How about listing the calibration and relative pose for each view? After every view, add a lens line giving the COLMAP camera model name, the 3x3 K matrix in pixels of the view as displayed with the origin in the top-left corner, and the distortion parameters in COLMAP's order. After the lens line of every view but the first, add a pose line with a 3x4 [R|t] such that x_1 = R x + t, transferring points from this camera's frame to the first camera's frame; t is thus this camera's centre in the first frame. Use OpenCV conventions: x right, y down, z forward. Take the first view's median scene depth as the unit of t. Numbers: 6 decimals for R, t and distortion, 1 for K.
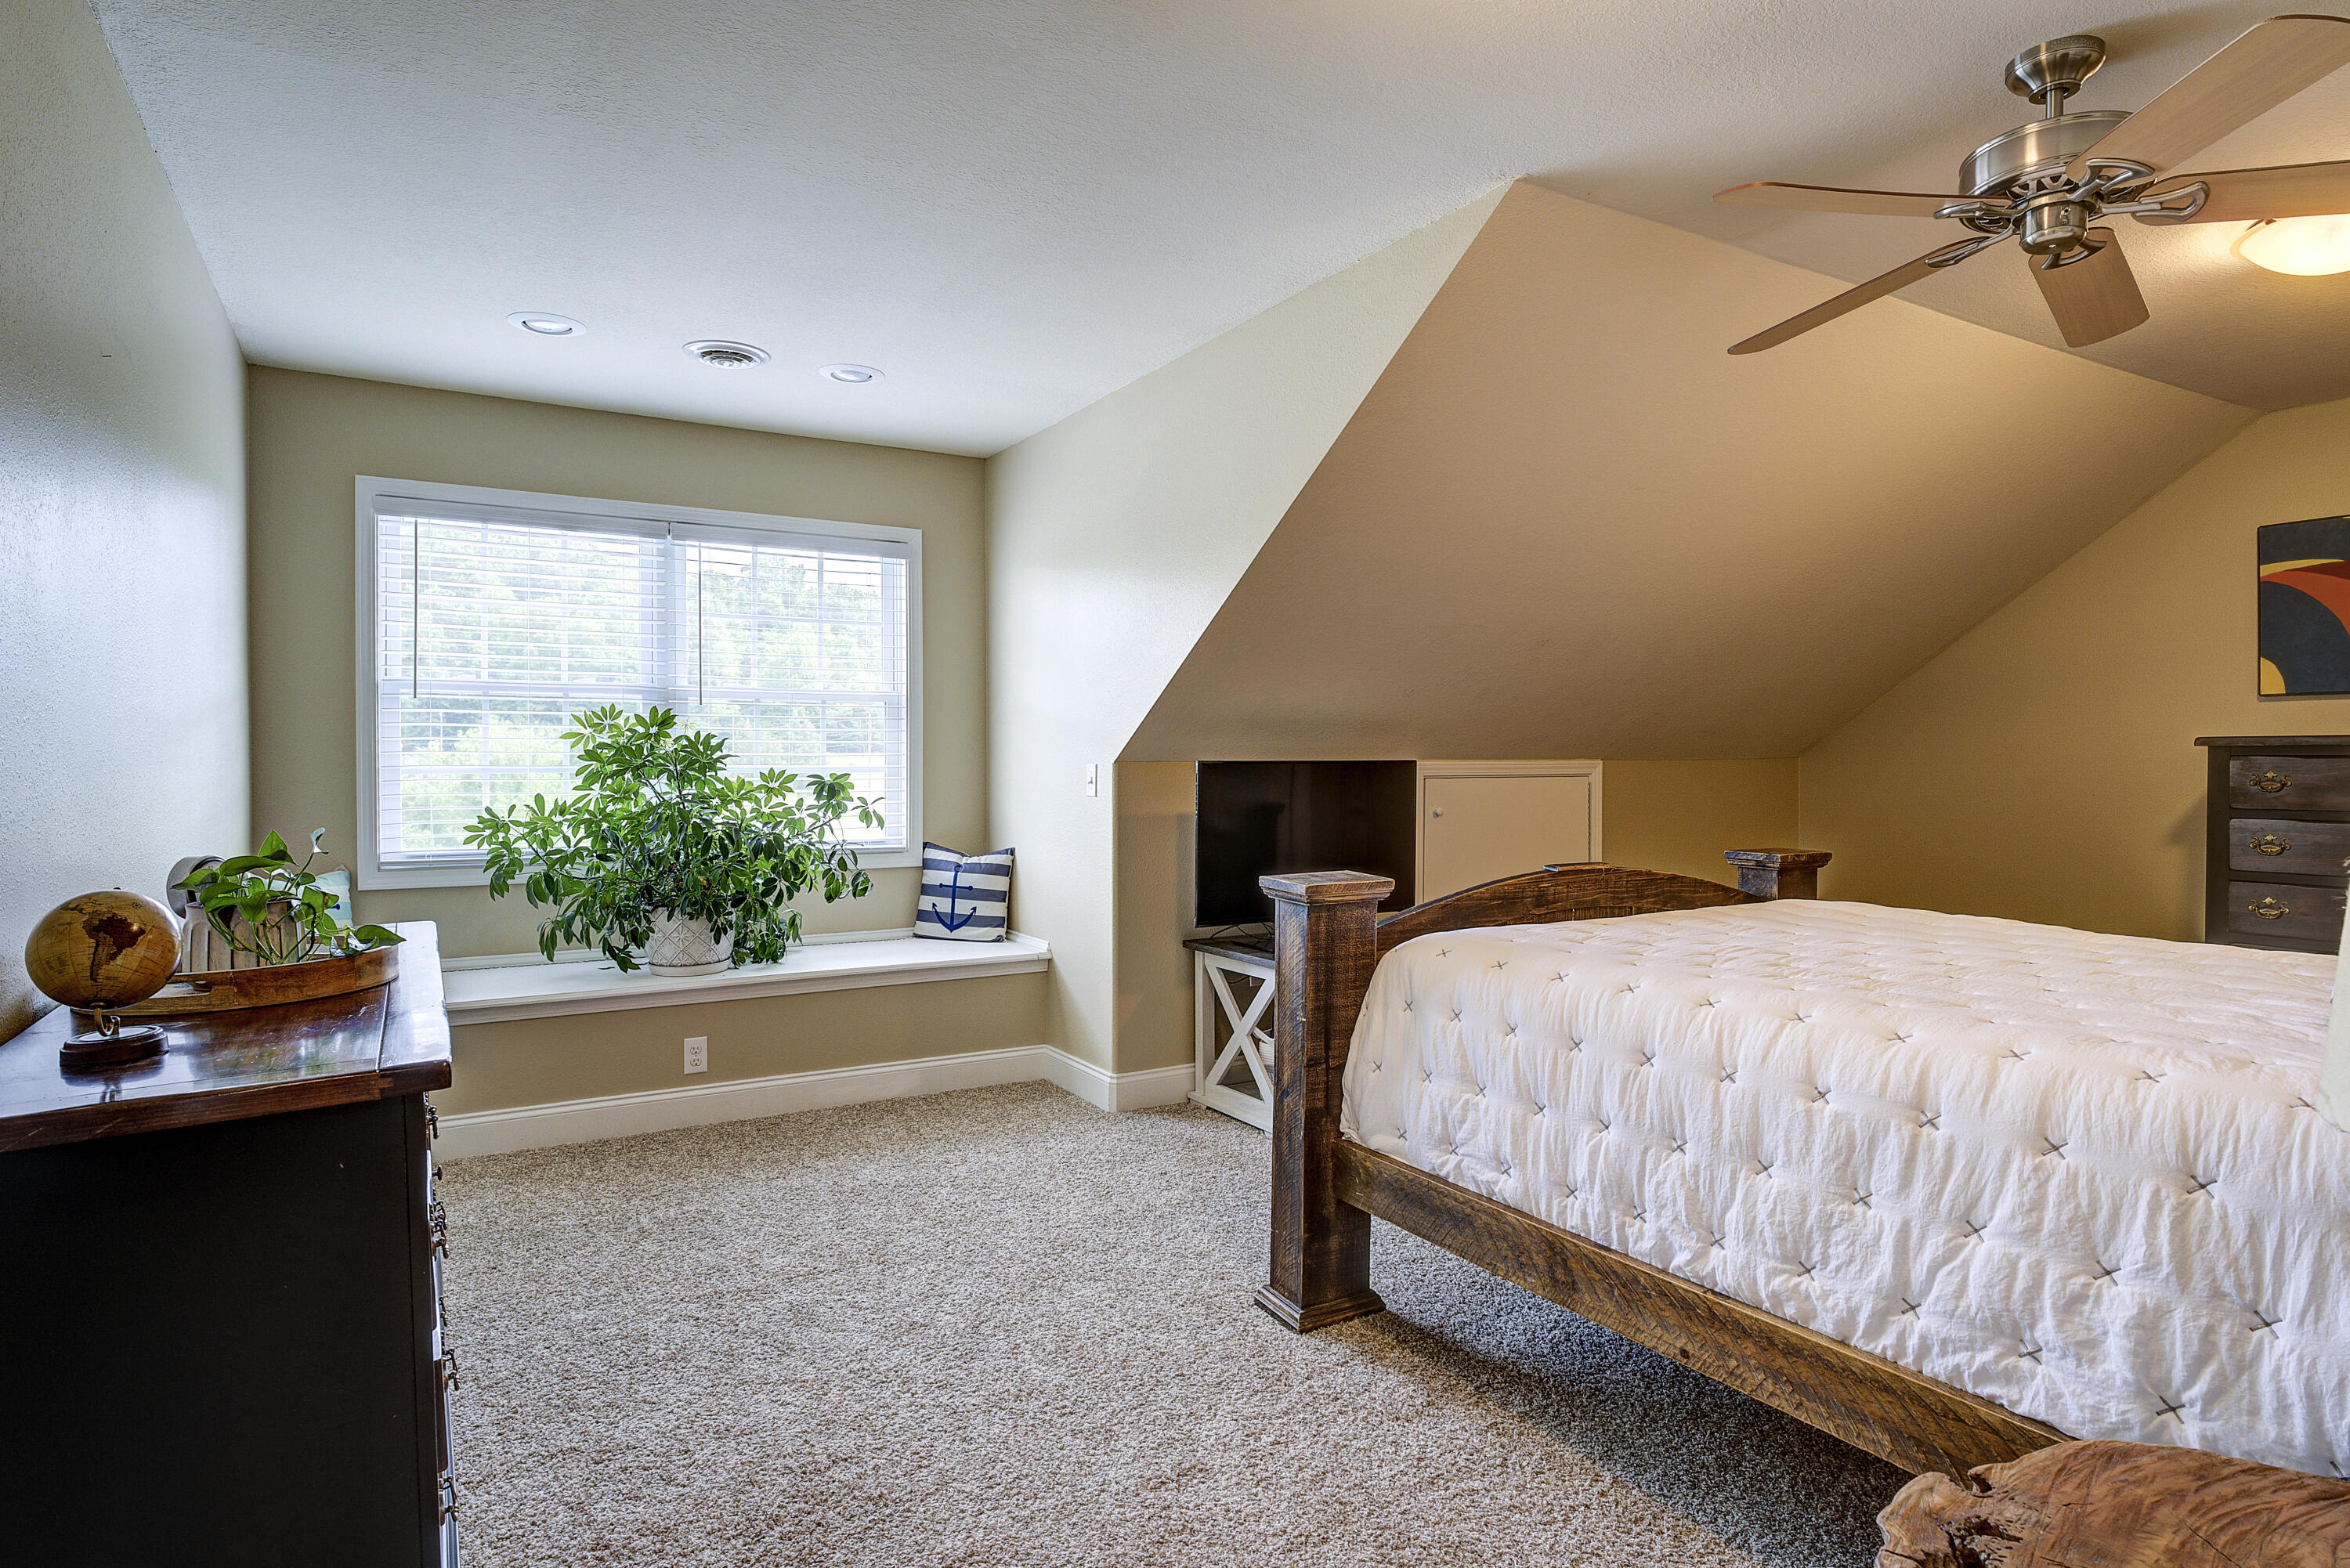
lens RADIAL K [[1238.6, 0, 1178.7], [0, 1238.6, 779.6], [0, 0, 1]] dist [-0.001295, -0.000570]
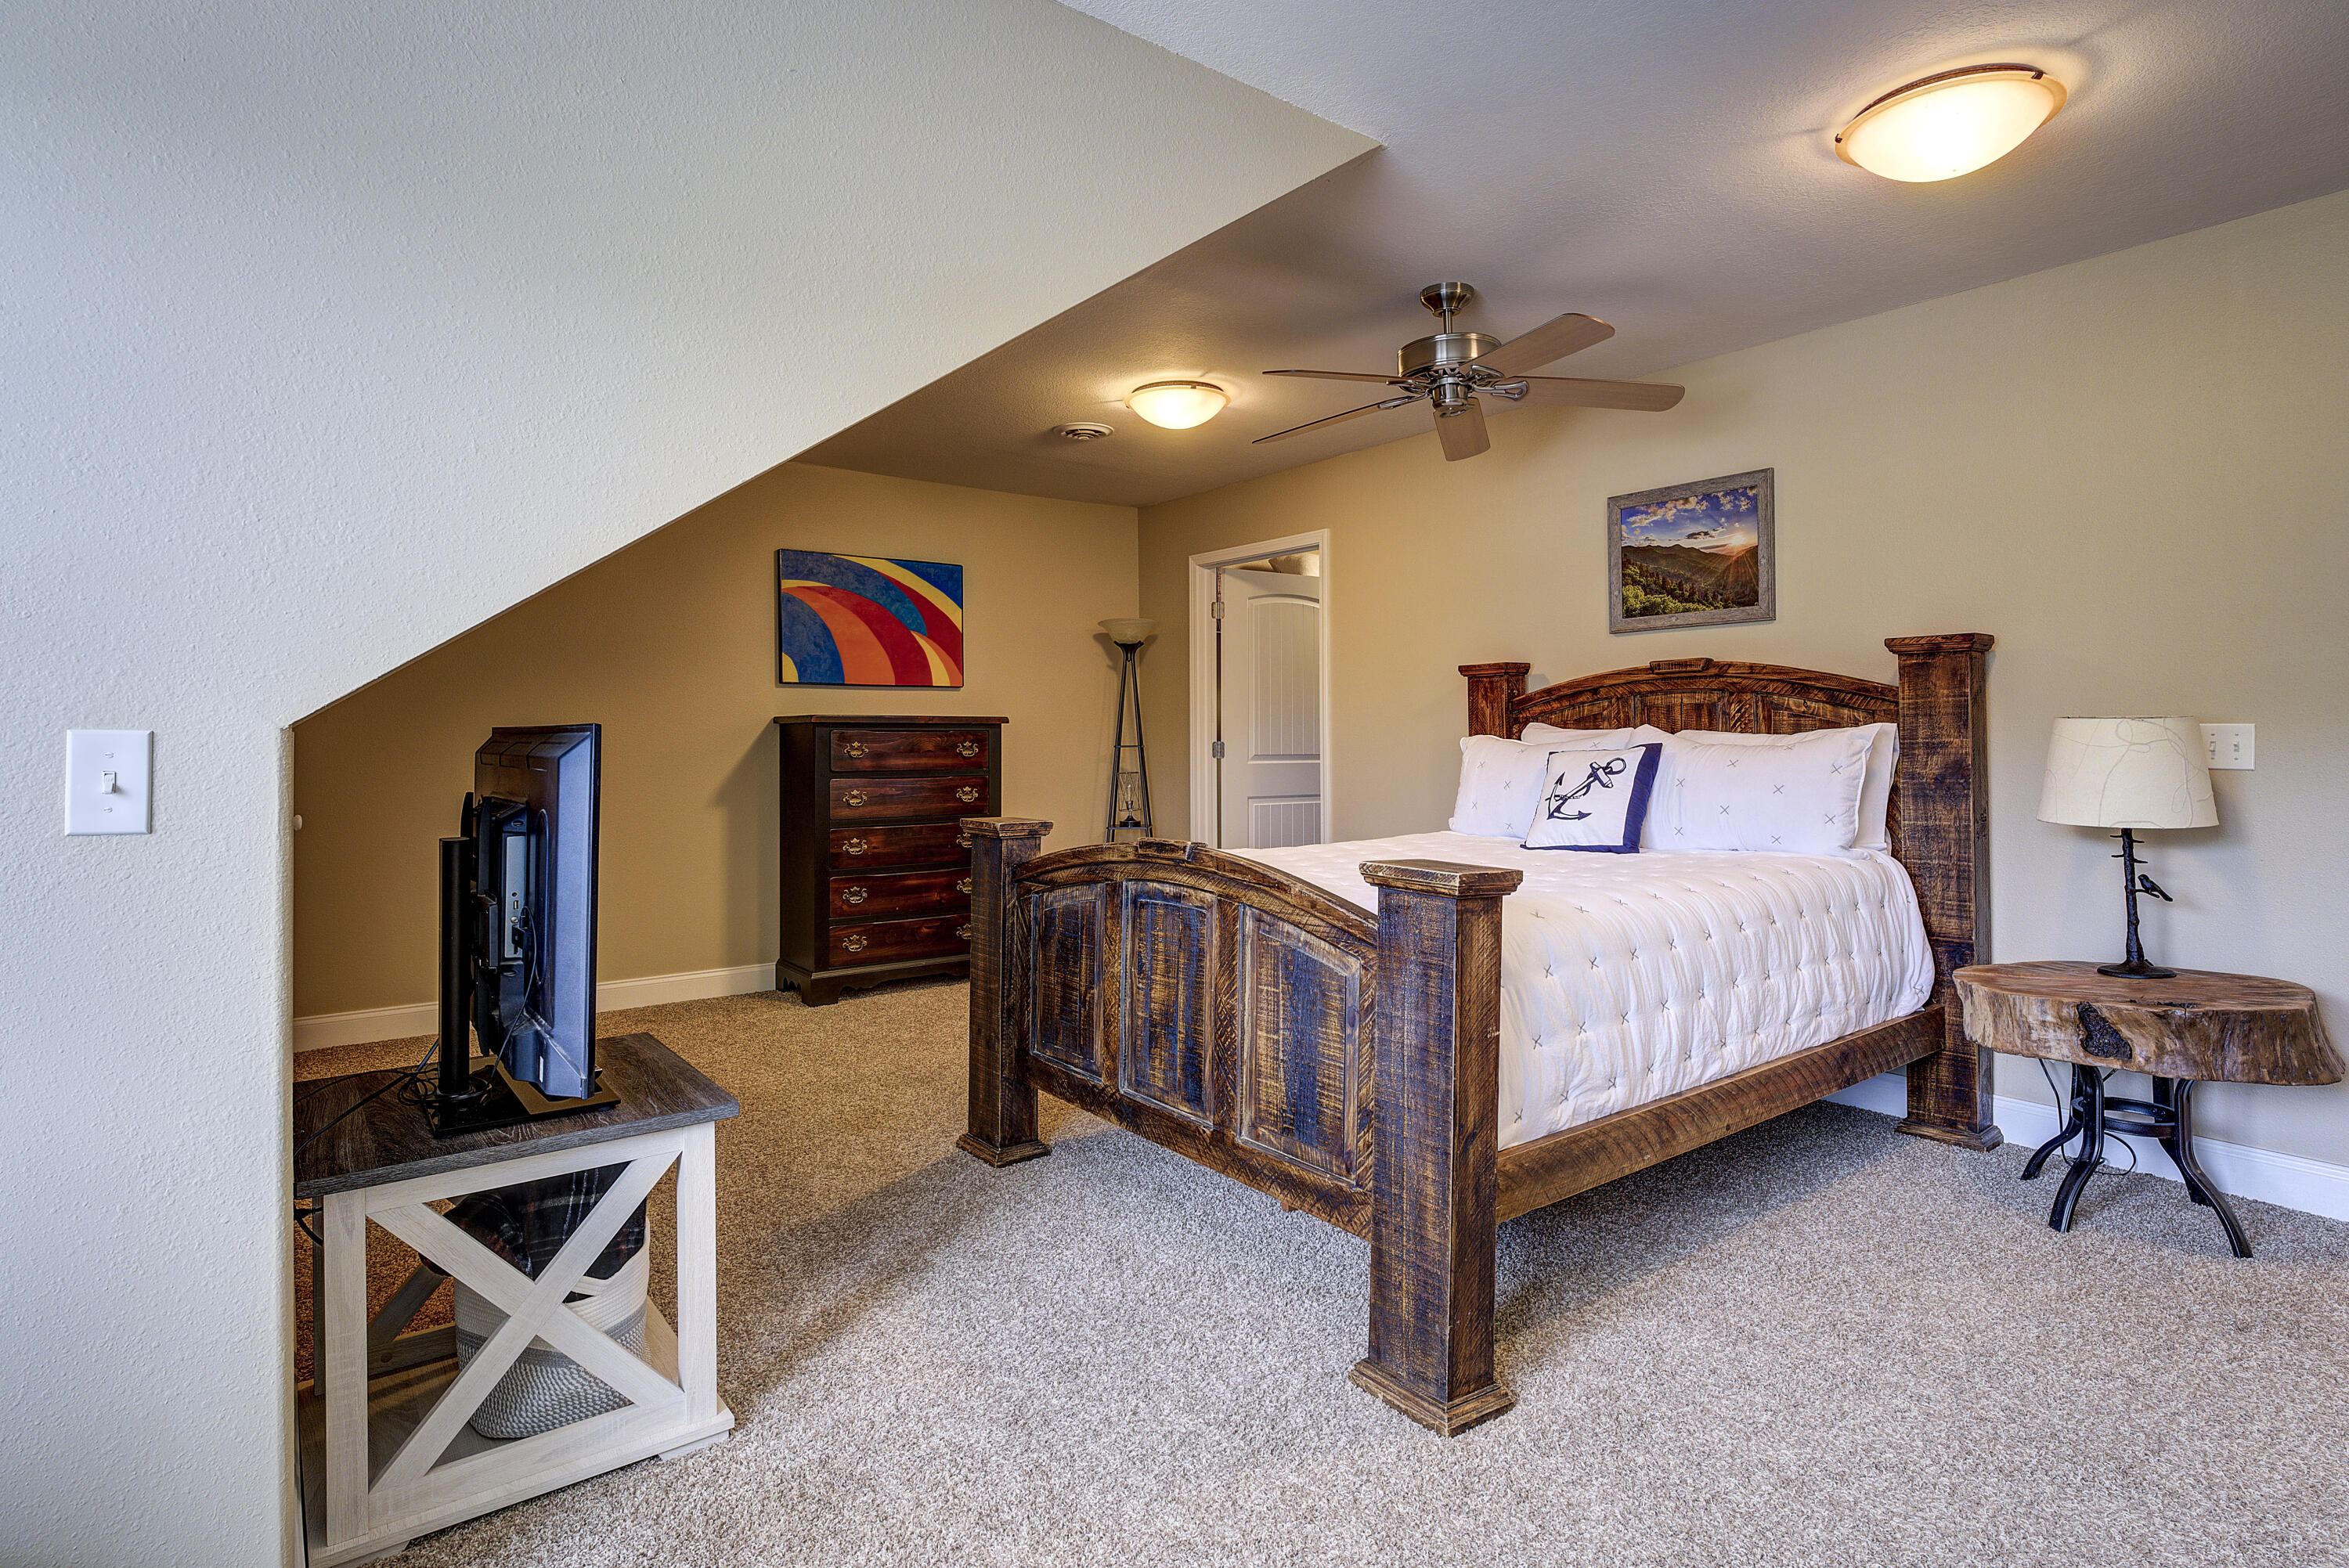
lens RADIAL K [[1238.0, 0, 1198.9], [0, 1238.0, 727.2], [0, 0, 1]] dist [-0.001295, -0.000570]
pose [[-0.103947, 0.006711, 0.994560, -0.457947], [0.019203, 0.999804, -0.004740, -0.010786], [-0.994397, 0.018606, -0.104055, 0.808149]]
